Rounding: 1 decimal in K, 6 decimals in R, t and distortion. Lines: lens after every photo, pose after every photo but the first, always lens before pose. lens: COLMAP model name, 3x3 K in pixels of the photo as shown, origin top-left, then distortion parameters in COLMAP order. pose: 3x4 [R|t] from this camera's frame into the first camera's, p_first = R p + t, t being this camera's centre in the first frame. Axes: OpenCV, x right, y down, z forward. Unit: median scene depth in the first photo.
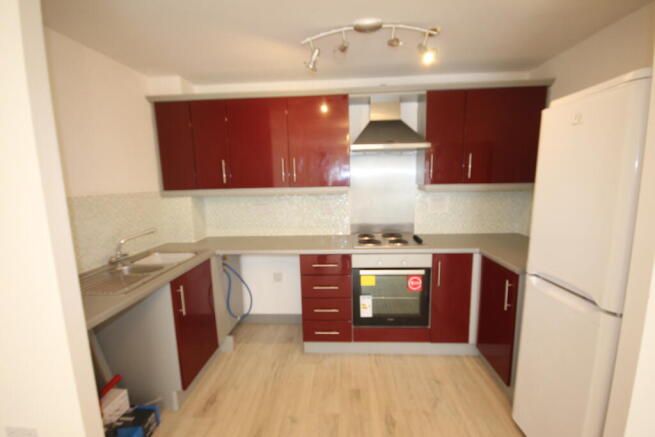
lens RADIAL K [[304.0, 0, 326.9], [0, 304.0, 225.7], [0, 0, 1]] dist [-0.000509, -0.000077]
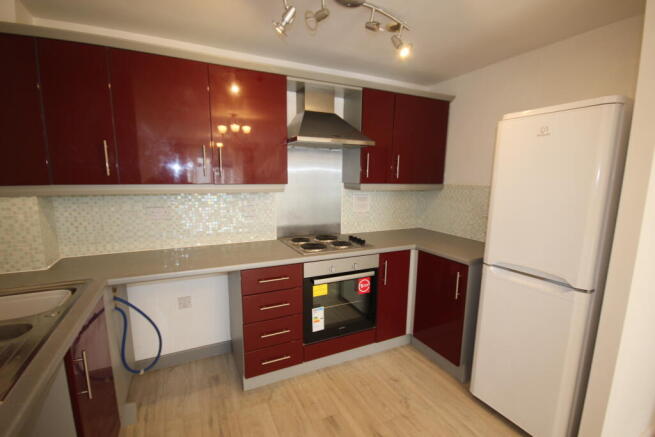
lens RADIAL K [[304.0, 0, 326.9], [0, 304.0, 225.7], [0, 0, 1]] dist [-0.000509, -0.000077]
pose [[0.868928, -0.049224, 0.492485, -0.273609], [0.046688, 0.998757, 0.017451, -0.022872], [-0.492732, 0.007829, 0.870146, 0.208421]]
